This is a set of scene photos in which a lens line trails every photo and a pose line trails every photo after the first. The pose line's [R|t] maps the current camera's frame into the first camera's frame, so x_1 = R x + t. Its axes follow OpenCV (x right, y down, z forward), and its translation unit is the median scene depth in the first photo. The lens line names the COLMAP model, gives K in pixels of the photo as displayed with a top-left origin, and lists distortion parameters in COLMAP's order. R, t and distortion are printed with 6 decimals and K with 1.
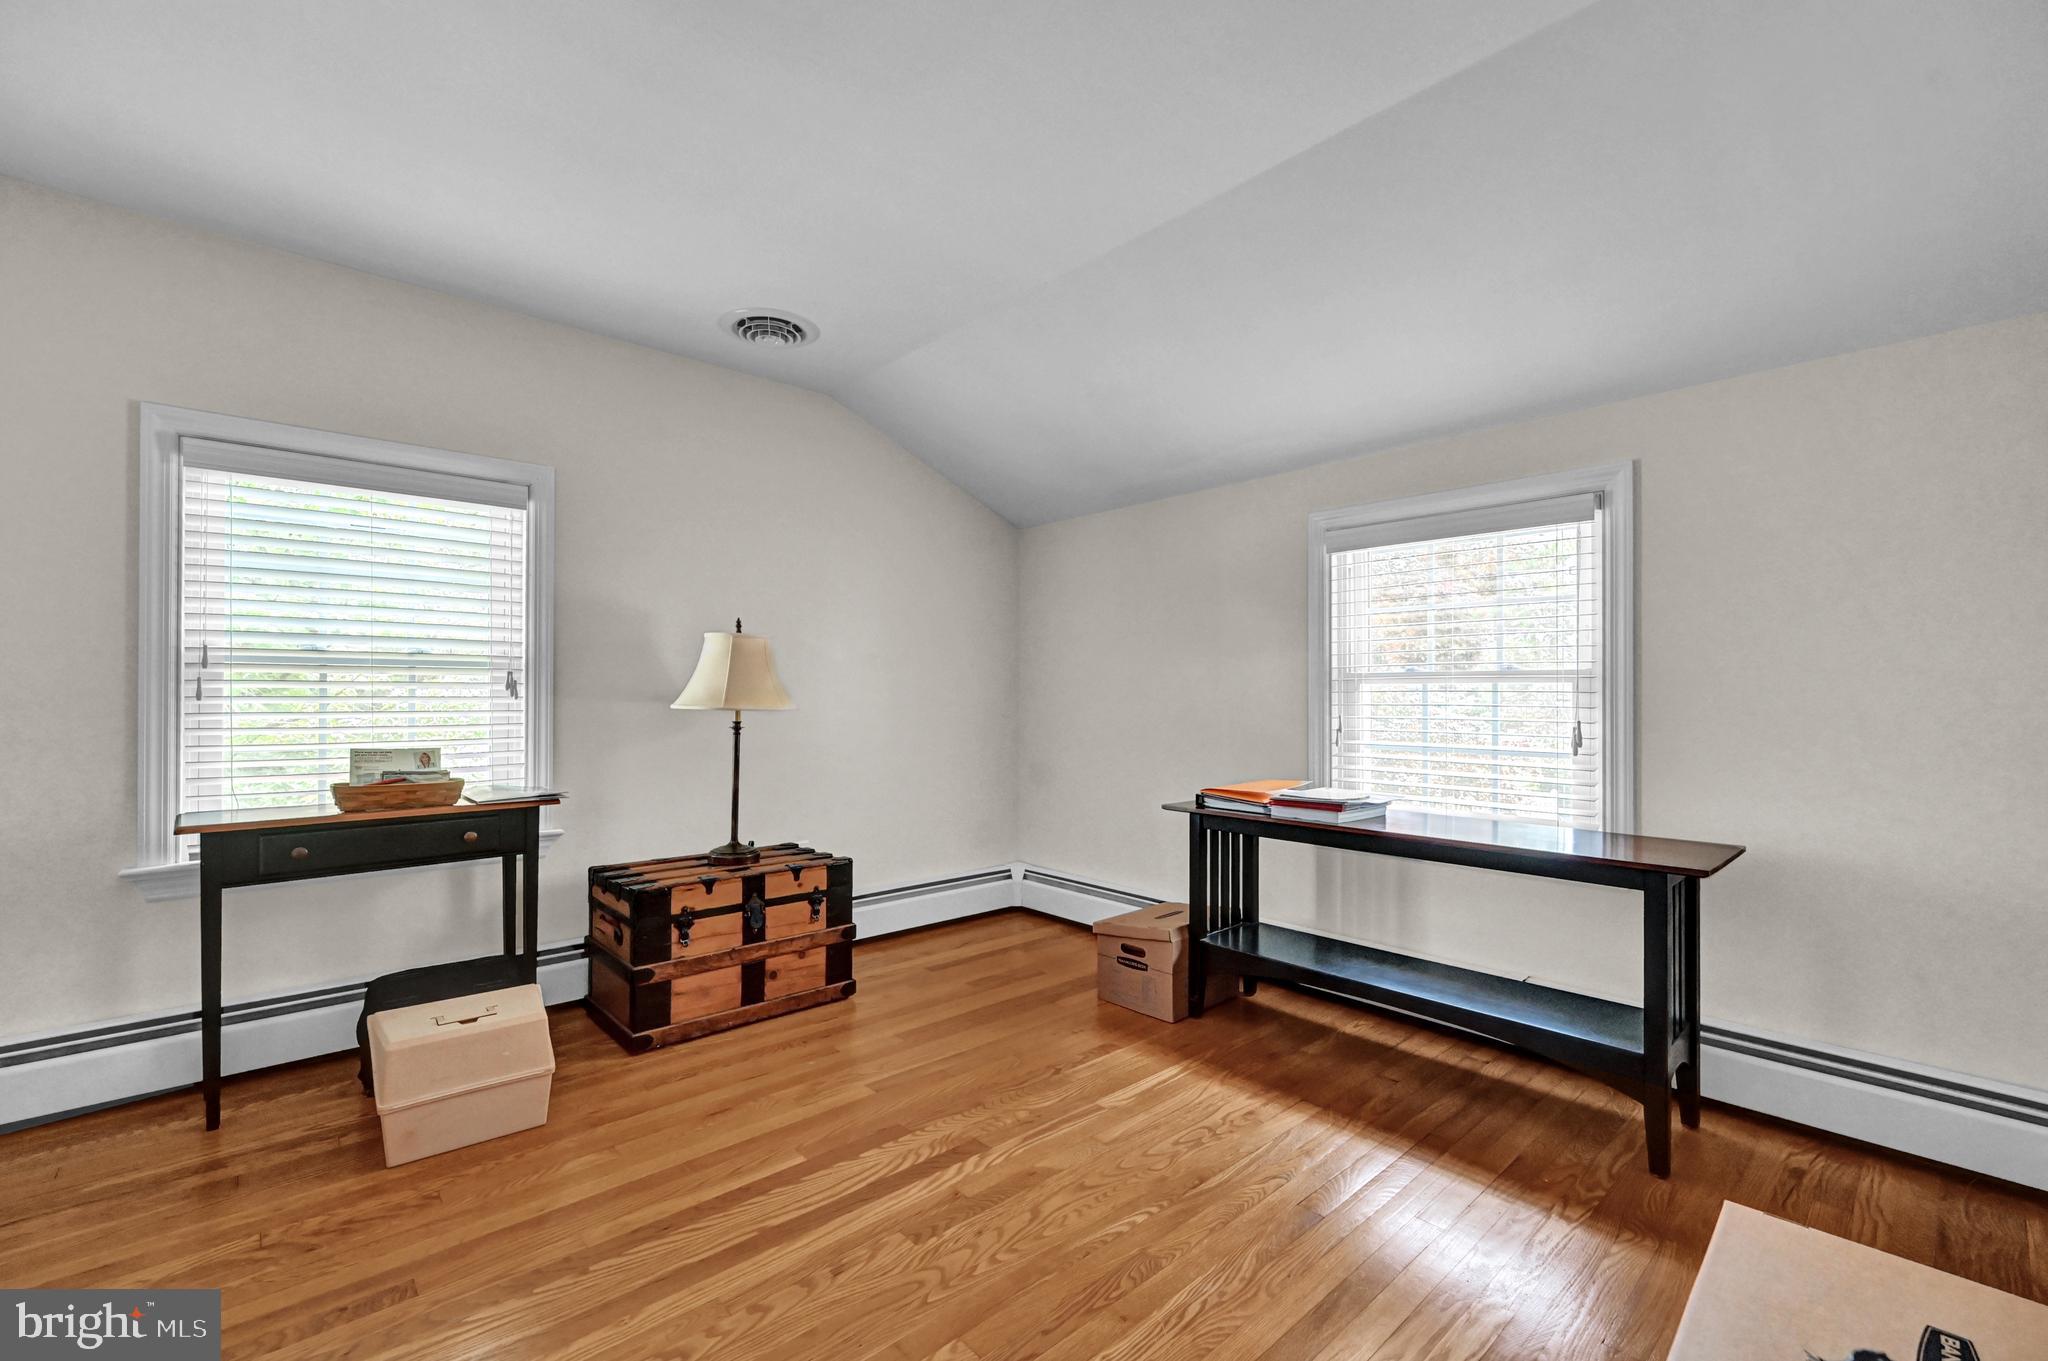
lens RADIAL K [[840.1, 0, 1022.5], [0, 840.1, 687.3], [0, 0, 1]] dist [0.000750, 0.000663]
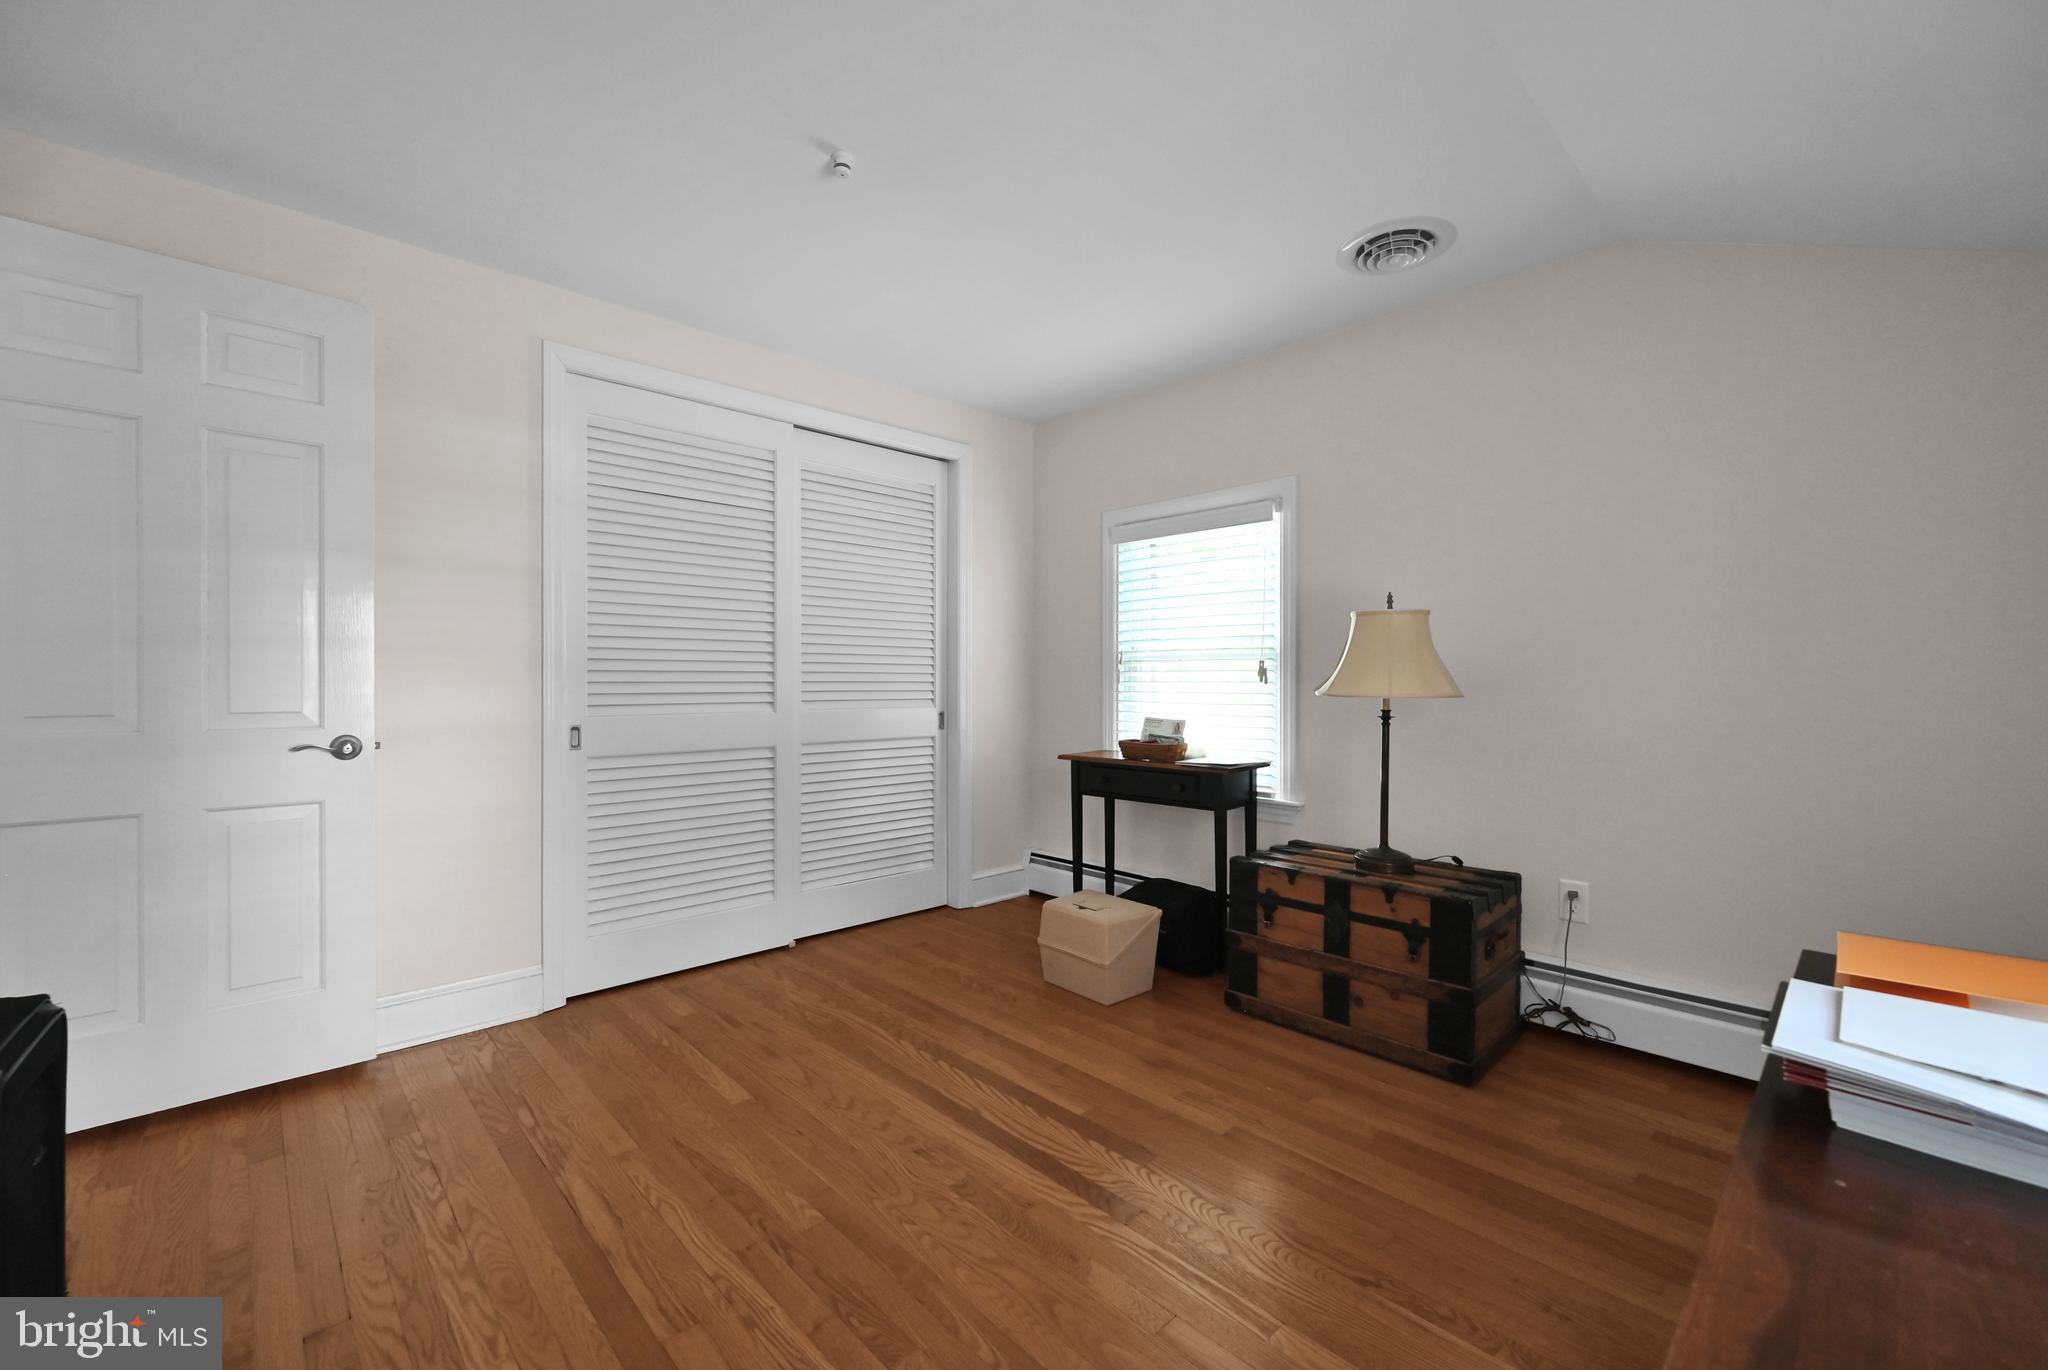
lens RADIAL K [[842.9, 0, 1024.0], [0, 842.9, 685.0], [0, 0, 1]] dist [-0.001470, -0.000068]
pose [[0.037817, 0.003846, -0.999277, 0.598443], [0.007057, 0.999967, 0.004116, 0.008782], [0.999260, -0.007208, 0.037789, 0.662728]]
